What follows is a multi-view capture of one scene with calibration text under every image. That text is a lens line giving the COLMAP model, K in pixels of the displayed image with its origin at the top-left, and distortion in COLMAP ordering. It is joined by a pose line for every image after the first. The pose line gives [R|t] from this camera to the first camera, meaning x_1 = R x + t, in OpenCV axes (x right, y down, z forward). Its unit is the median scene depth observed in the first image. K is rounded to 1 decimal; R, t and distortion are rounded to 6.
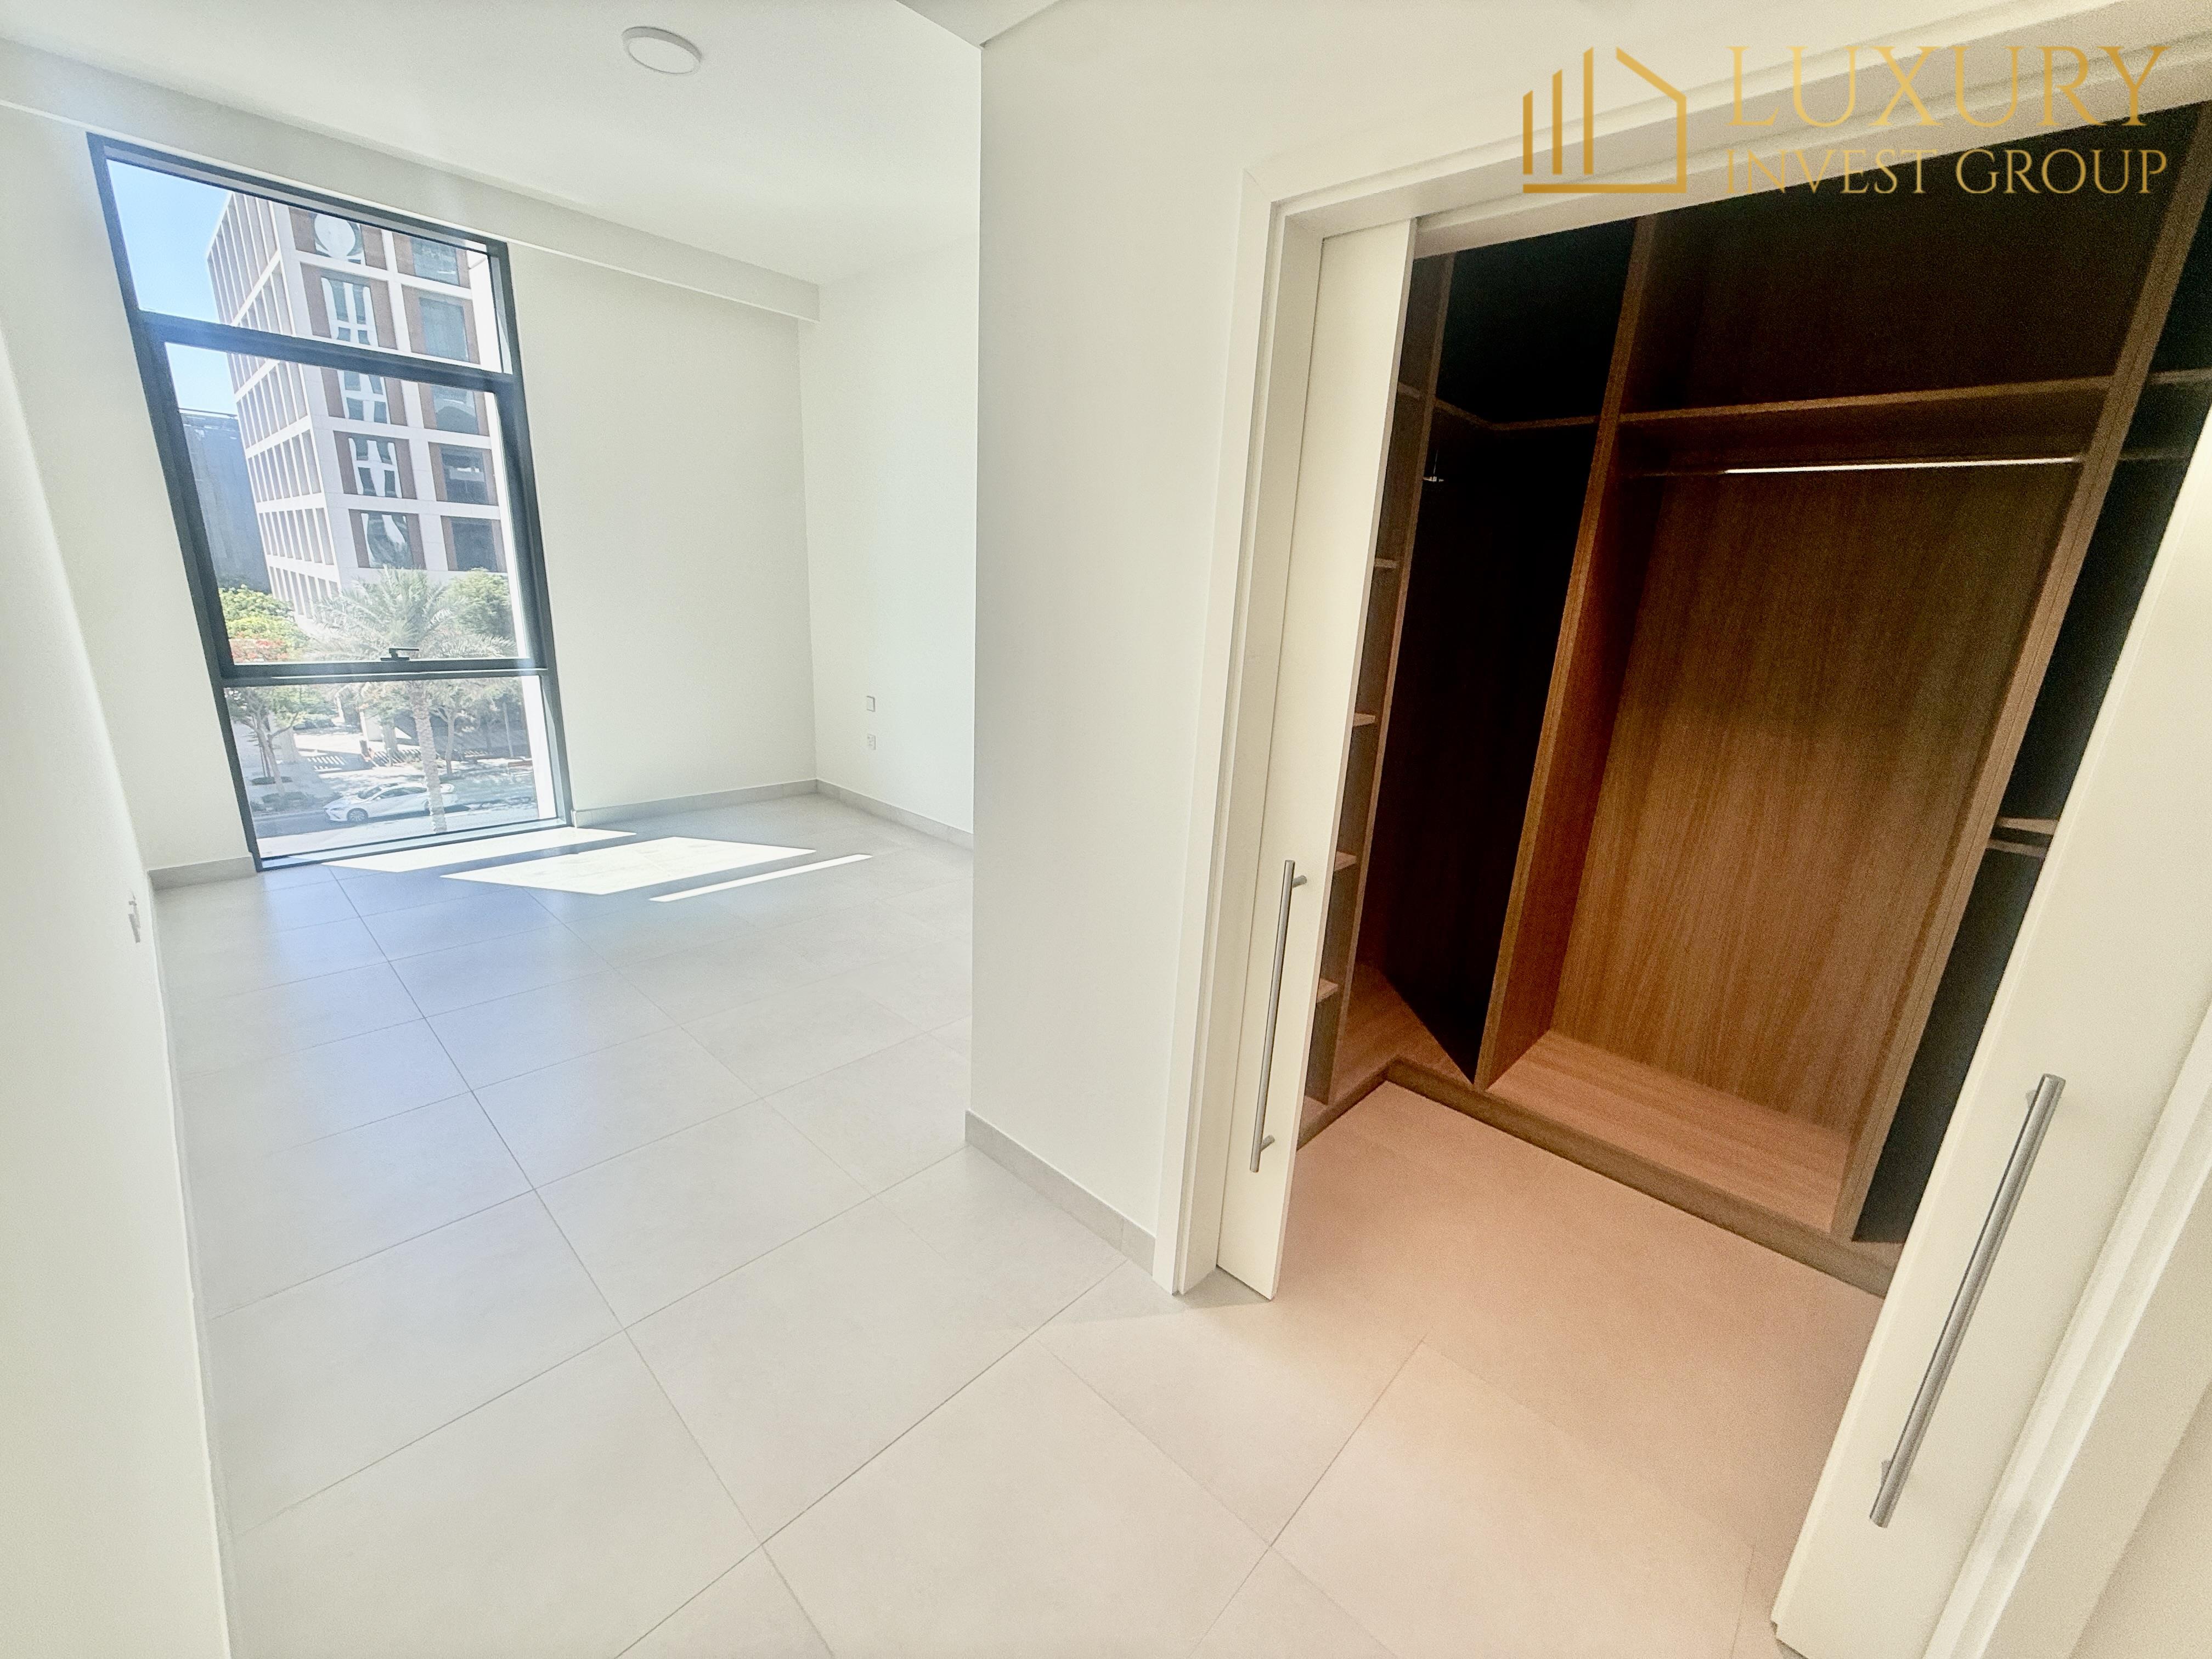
lens RADIAL K [[890.0, 0, 1080.1], [0, 890.0, 829.9], [0, 0, 1]] dist [0.012912, 0.000079]
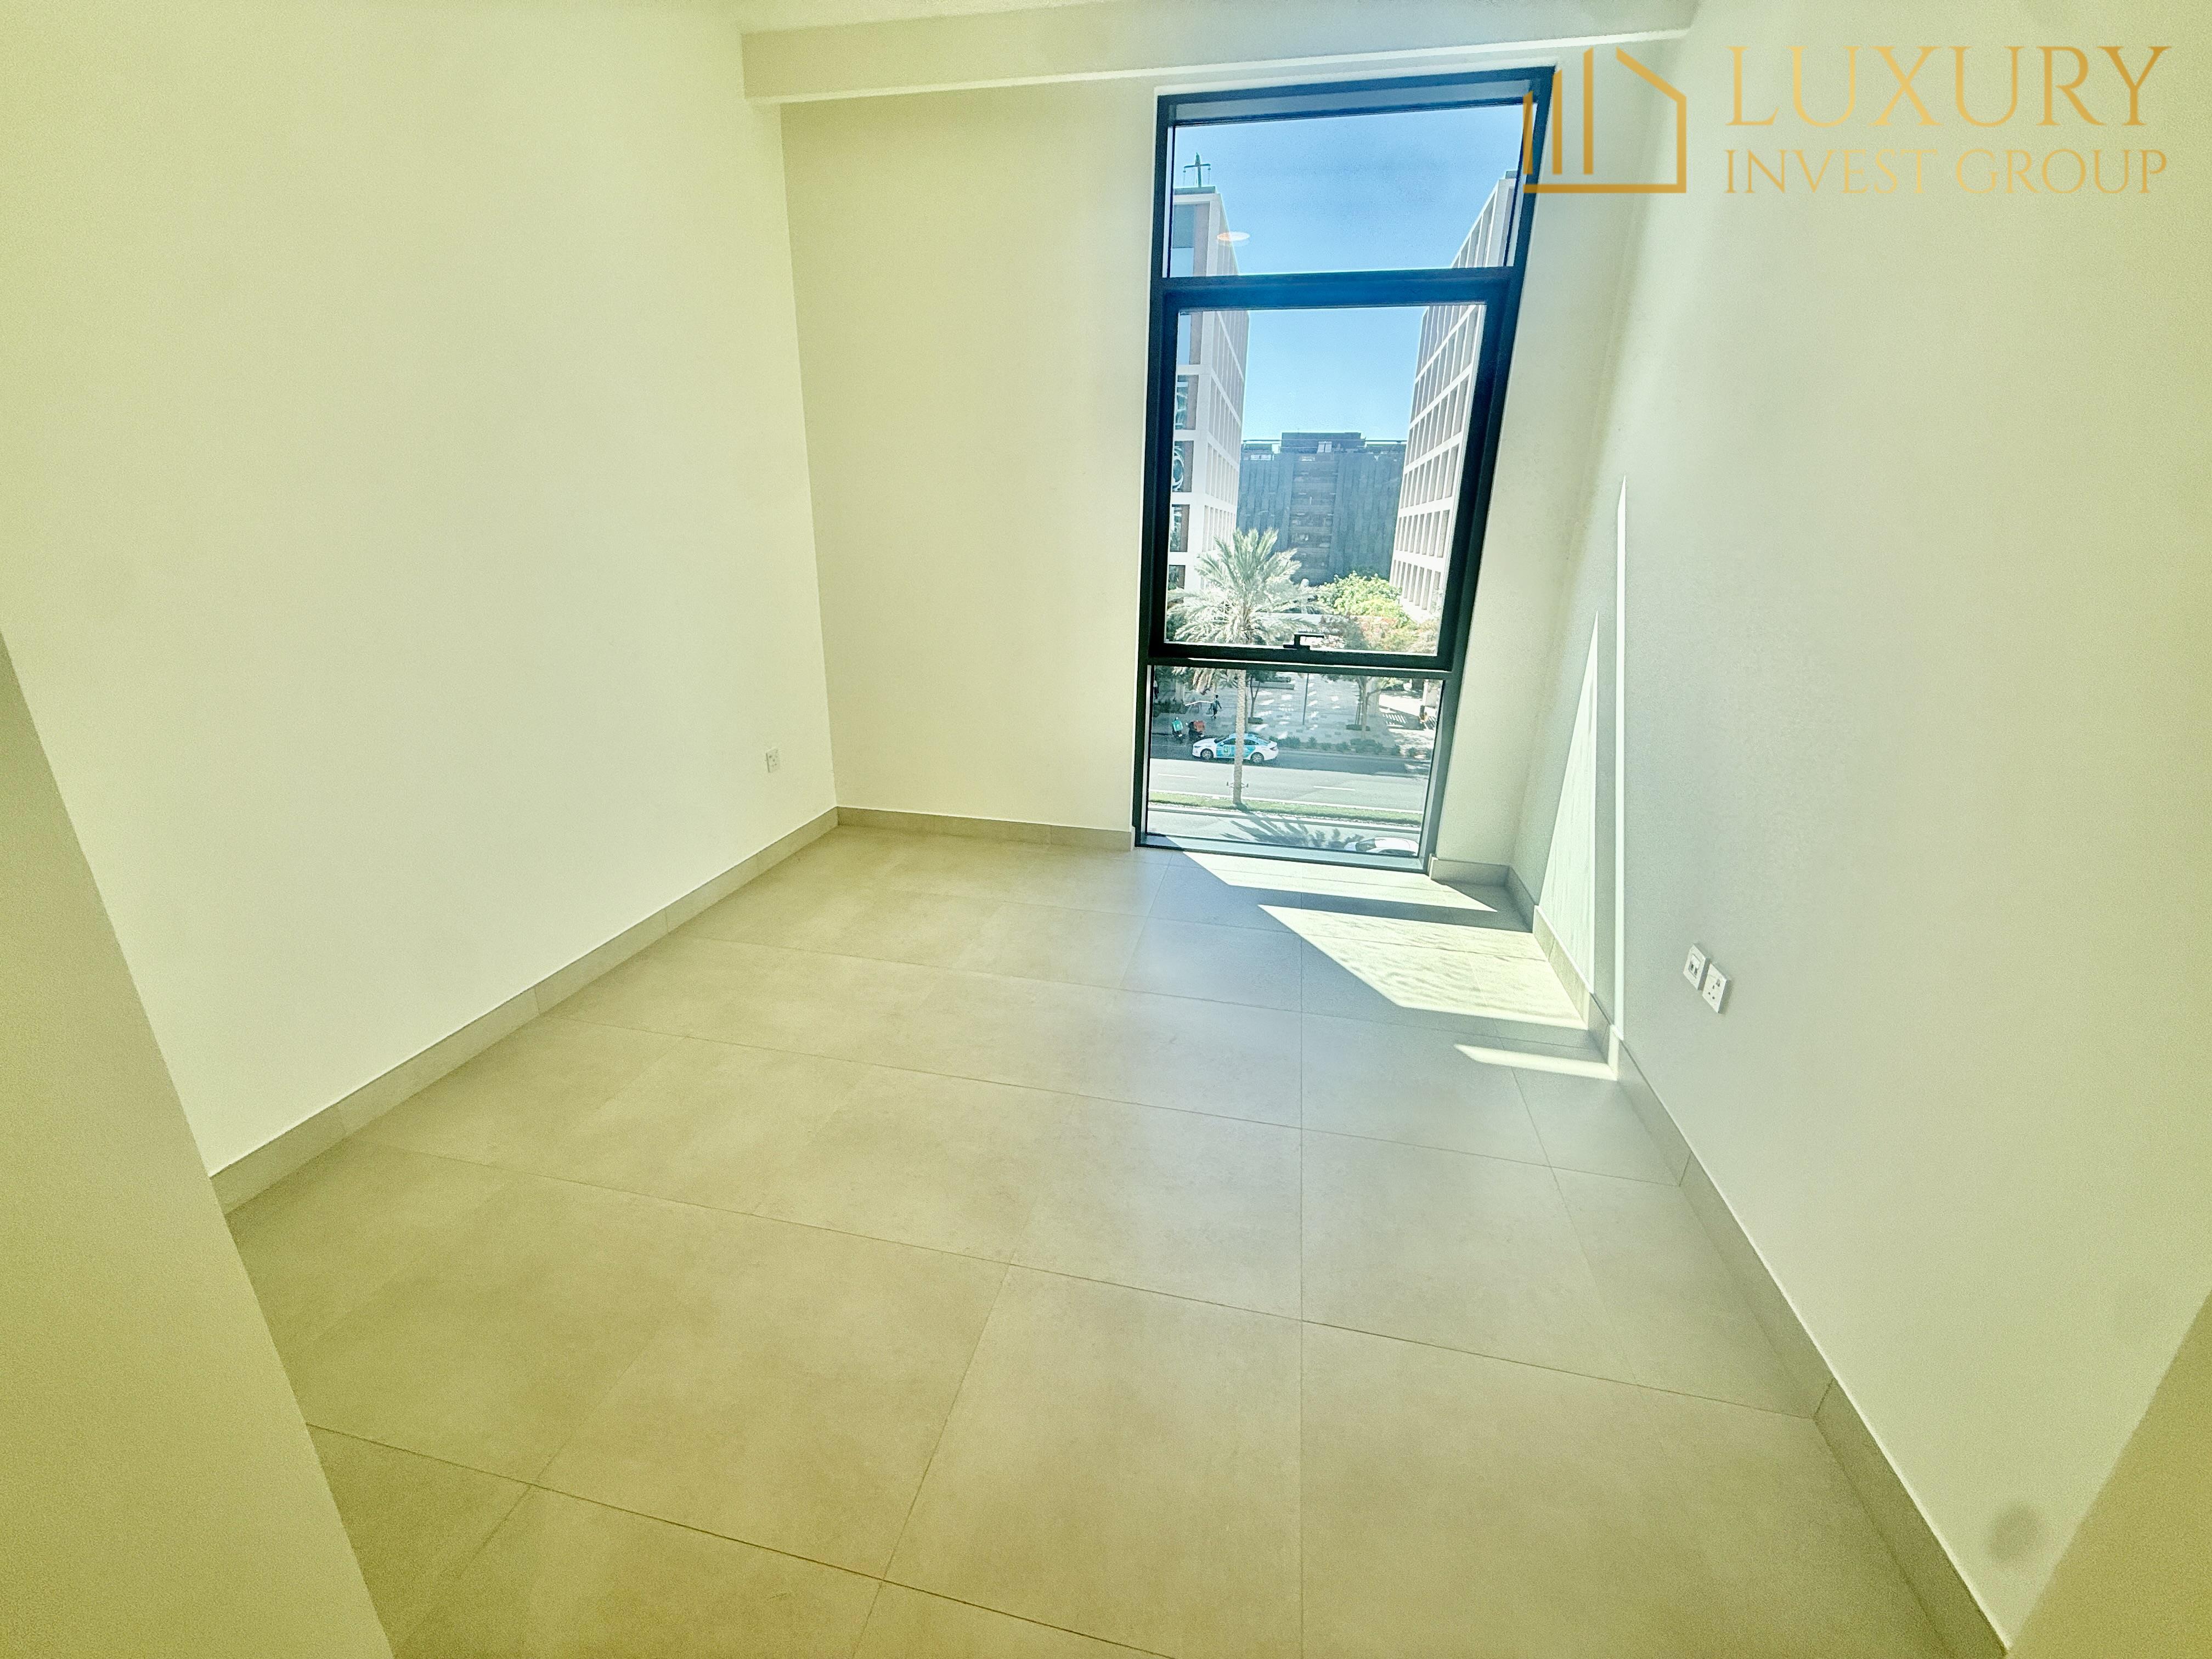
lens RADIAL K [[906.5, 0, 1106.0], [0, 906.5, 829.5], [0, 0, 1]] dist [0.000764, 0.000142]
pose [[0.526240, 0.237334, -0.816544, -0.099239], [-0.232117, 0.963885, 0.130567, -0.090987], [0.818042, 0.120824, 0.562324, 0.374485]]
